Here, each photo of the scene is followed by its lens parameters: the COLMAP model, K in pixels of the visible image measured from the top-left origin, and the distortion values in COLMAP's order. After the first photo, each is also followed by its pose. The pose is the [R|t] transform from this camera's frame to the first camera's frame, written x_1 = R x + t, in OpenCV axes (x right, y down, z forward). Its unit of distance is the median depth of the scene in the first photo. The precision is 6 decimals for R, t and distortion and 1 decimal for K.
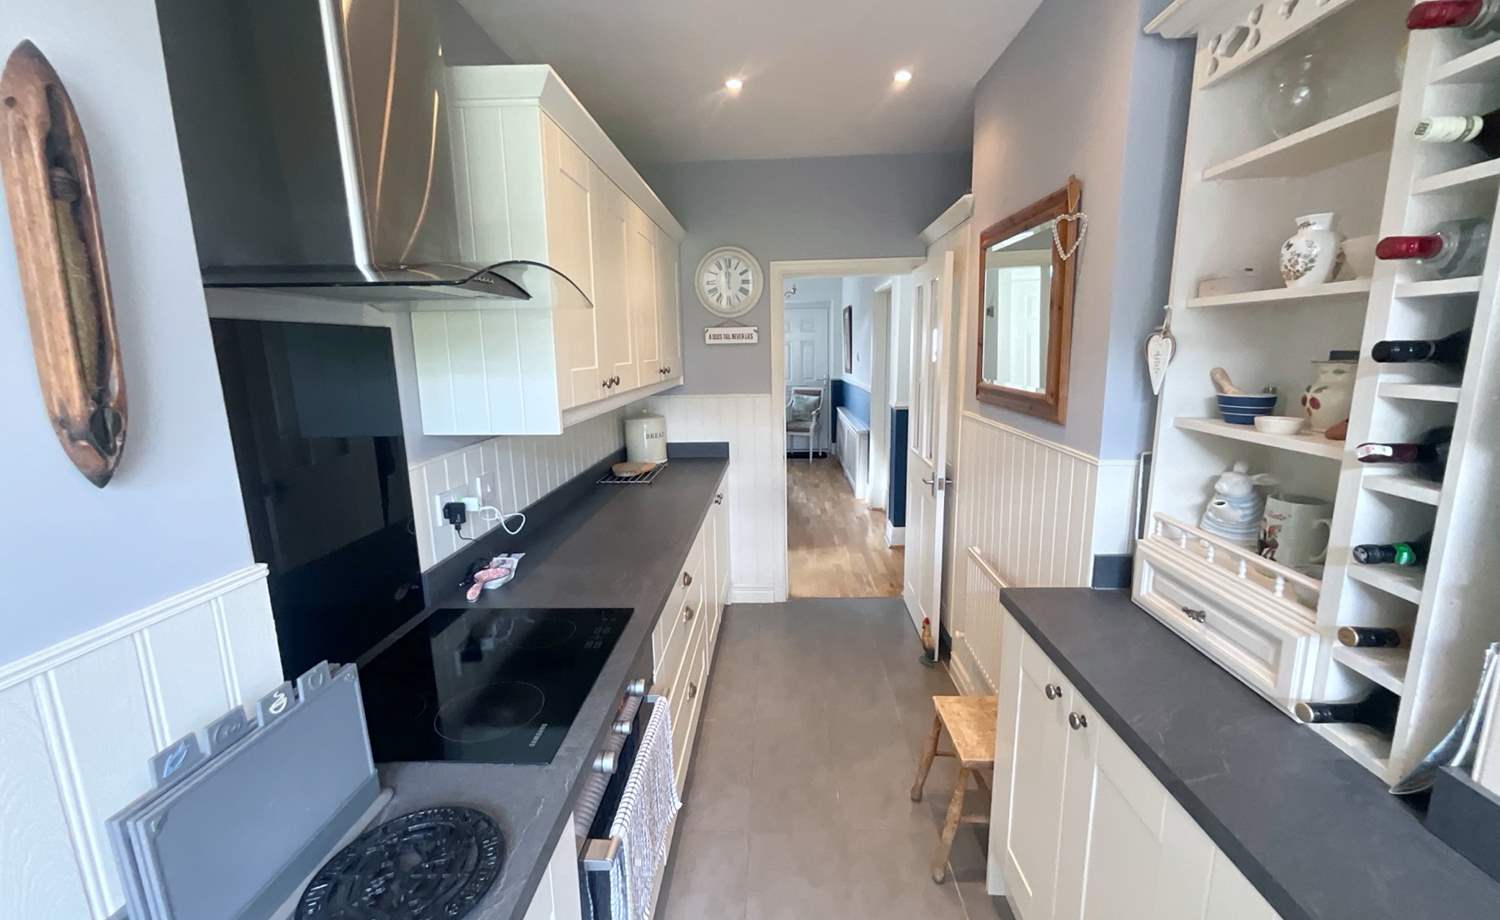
lens RADIAL K [[605.4, 0, 750.0], [0, 605.4, 460.0], [0, 0, 1]] dist [-0.003050, -0.000253]
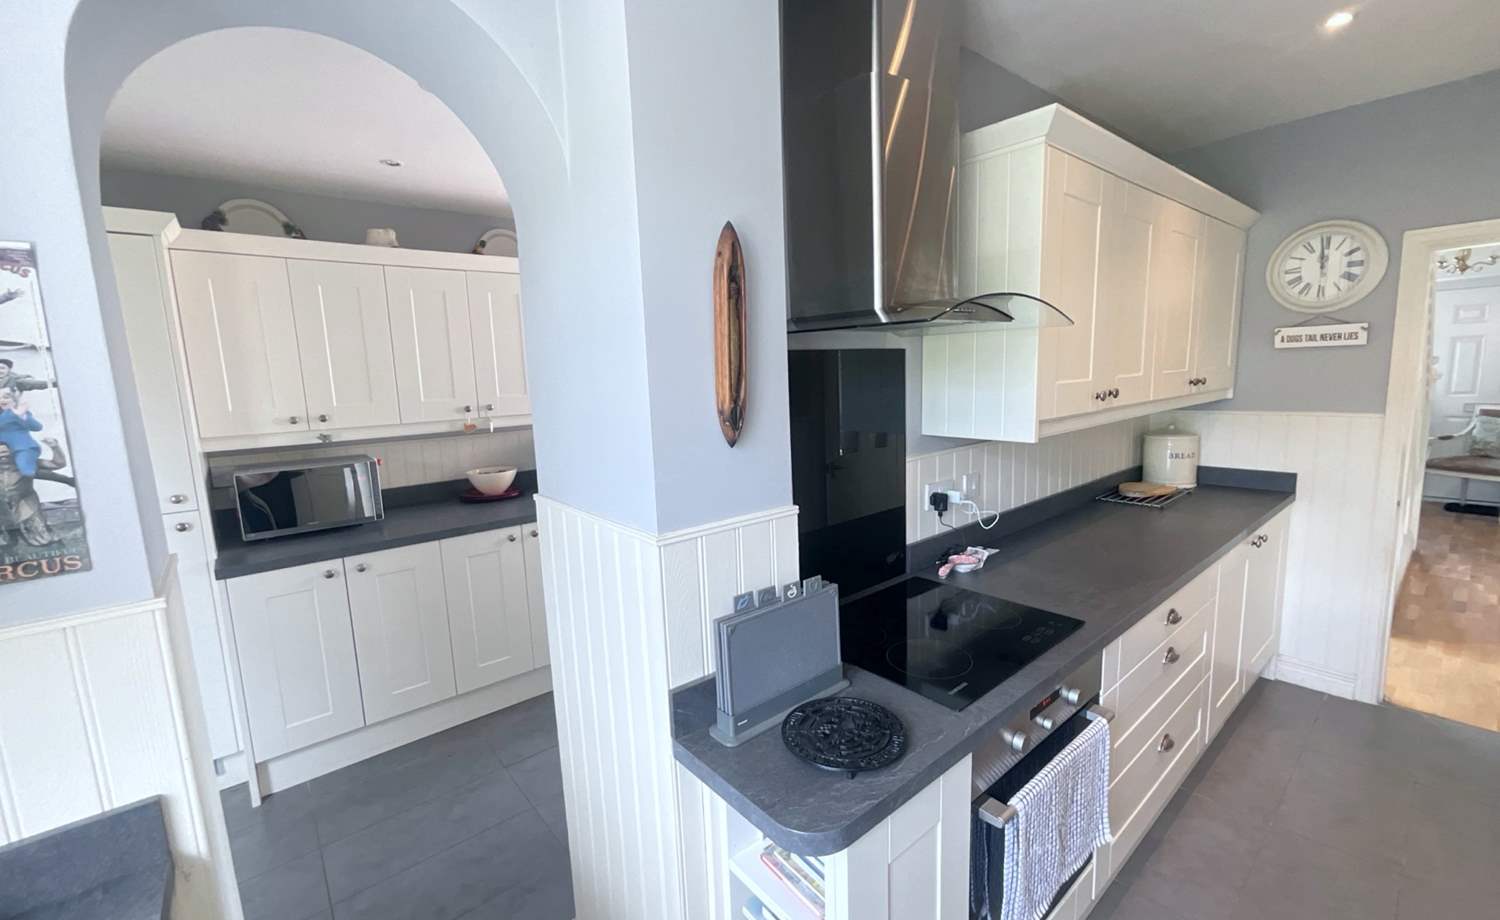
lens RADIAL K [[605.4, 0, 750.0], [0, 605.4, 460.0], [0, 0, 1]] dist [-0.003050, -0.000253]
pose [[0.670273, 0.098528, -0.735545, 0.149650], [-0.107820, 0.993560, 0.034838, 0.005124], [0.734241, 0.055955, 0.676579, -0.098418]]
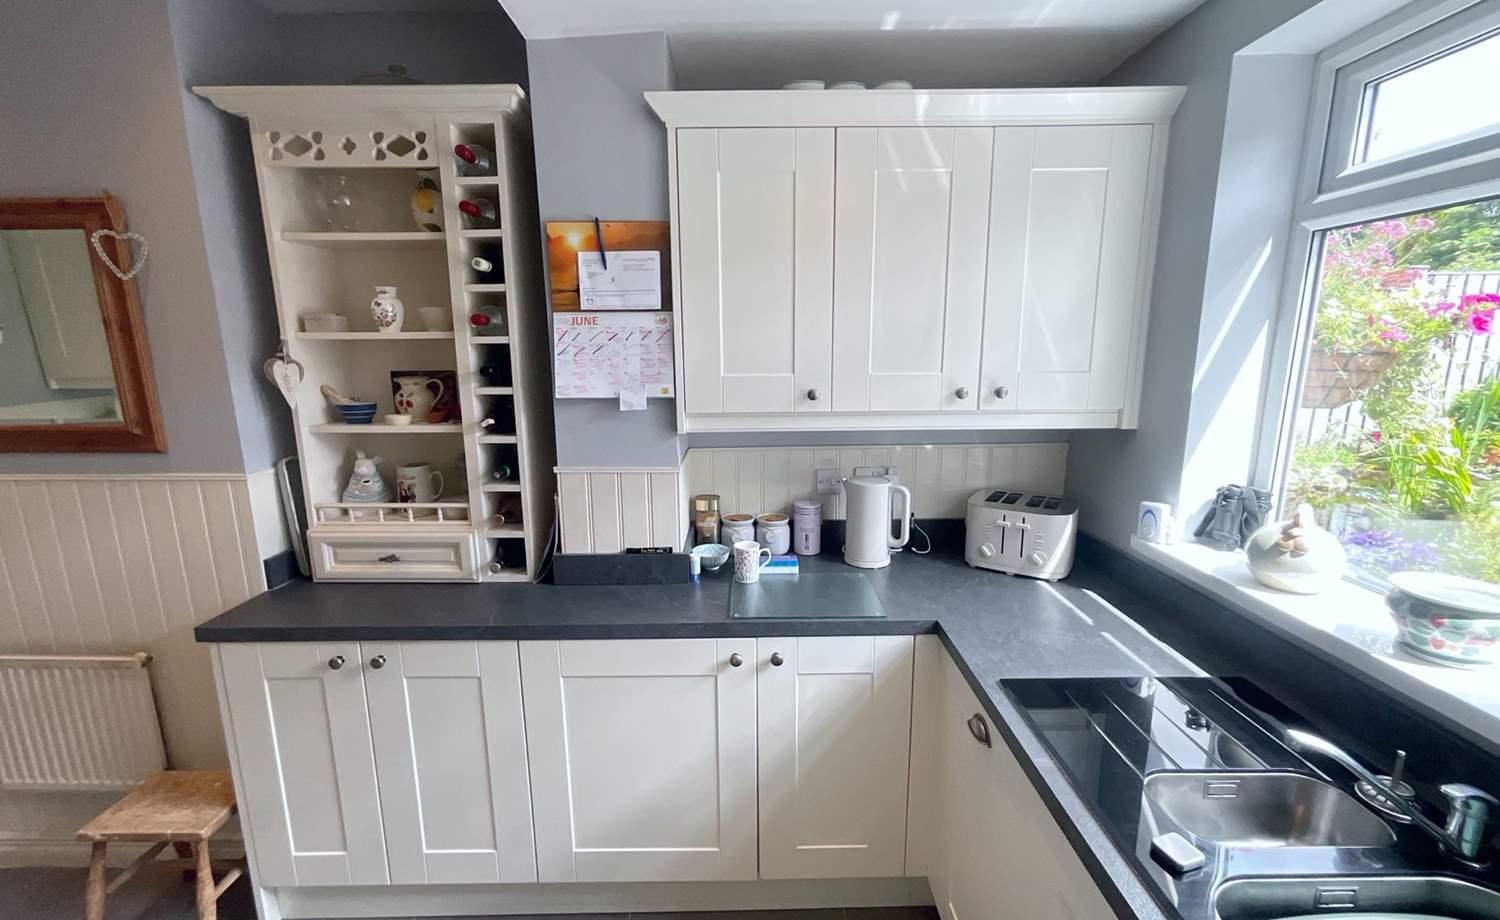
lens RADIAL K [[605.4, 0, 750.0], [0, 605.4, 460.0], [0, 0, 1]] dist [-0.003050, -0.000253]
pose [[-0.044727, -0.164349, 0.985388, -0.420168], [0.188779, 0.967213, 0.169887, -0.030993], [-0.981001, 0.193619, -0.012235, 0.095420]]
